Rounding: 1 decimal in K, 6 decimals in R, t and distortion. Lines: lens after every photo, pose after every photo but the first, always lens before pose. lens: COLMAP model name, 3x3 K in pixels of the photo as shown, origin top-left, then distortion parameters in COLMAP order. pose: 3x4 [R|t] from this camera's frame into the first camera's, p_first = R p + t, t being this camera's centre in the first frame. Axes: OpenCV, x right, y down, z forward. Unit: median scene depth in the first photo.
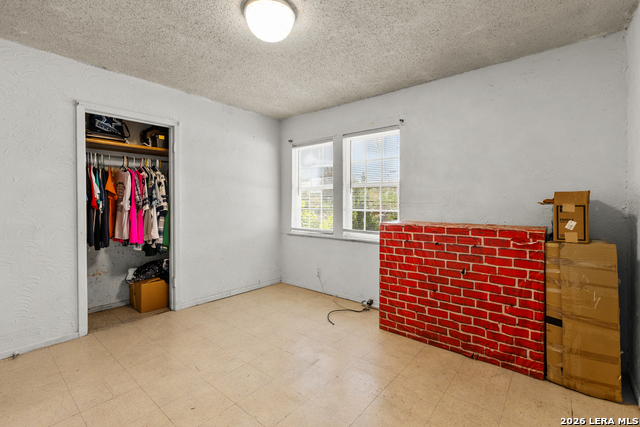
lens RADIAL K [[287.4, 0, 317.9], [0, 287.4, 208.3], [0, 0, 1]] dist [-0.000043, 0.000054]
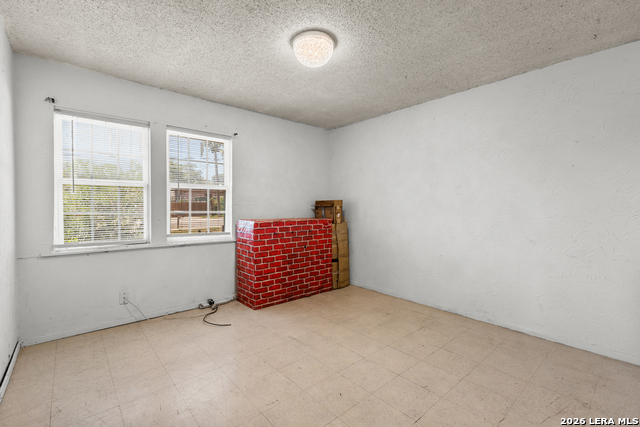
lens RADIAL K [[287.4, 0, 317.9], [0, 287.4, 211.1], [0, 0, 1]] dist [-0.000043, 0.000054]
pose [[0.151657, -0.019123, 0.988248, -1.024727], [0.012944, 0.999766, 0.017360, -0.011519], [-0.988348, 0.010159, 0.151869, 0.620319]]
